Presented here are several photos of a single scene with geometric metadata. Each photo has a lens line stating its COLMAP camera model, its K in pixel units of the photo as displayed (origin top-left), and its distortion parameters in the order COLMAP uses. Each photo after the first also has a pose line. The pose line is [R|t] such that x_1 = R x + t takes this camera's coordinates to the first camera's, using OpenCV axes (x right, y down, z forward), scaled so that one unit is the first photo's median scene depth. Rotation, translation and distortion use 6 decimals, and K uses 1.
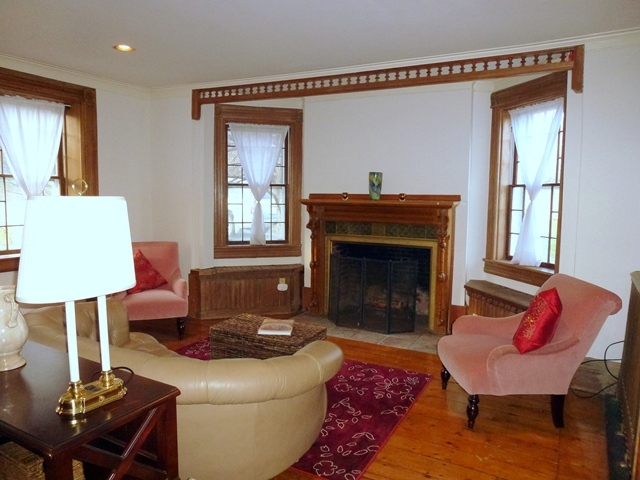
lens RADIAL K [[470.0, 0, 320.0], [0, 470.0, 240.0], [0, 0, 1]] dist [-0.021962, -0.004582]
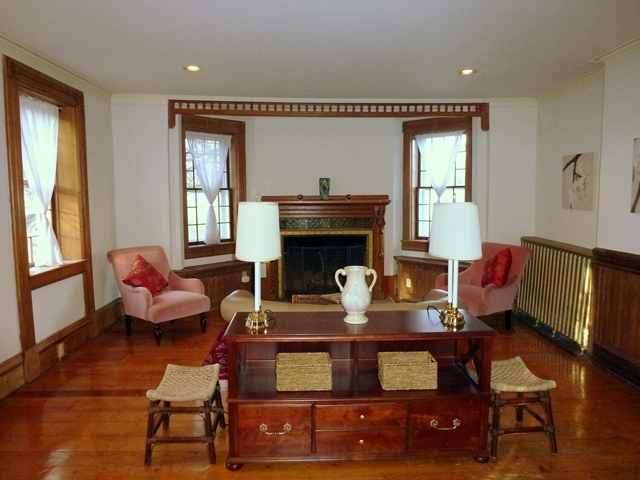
lens RADIAL K [[477.9, 0, 320.0], [0, 477.9, 240.0], [0, 0, 1]] dist [-0.006823, 0.000486]
pose [[0.853523, -0.070212, 0.516304, -0.564105], [0.067366, 0.997433, 0.024274, -0.010683], [-0.516683, 0.014063, 0.856061, -0.087176]]
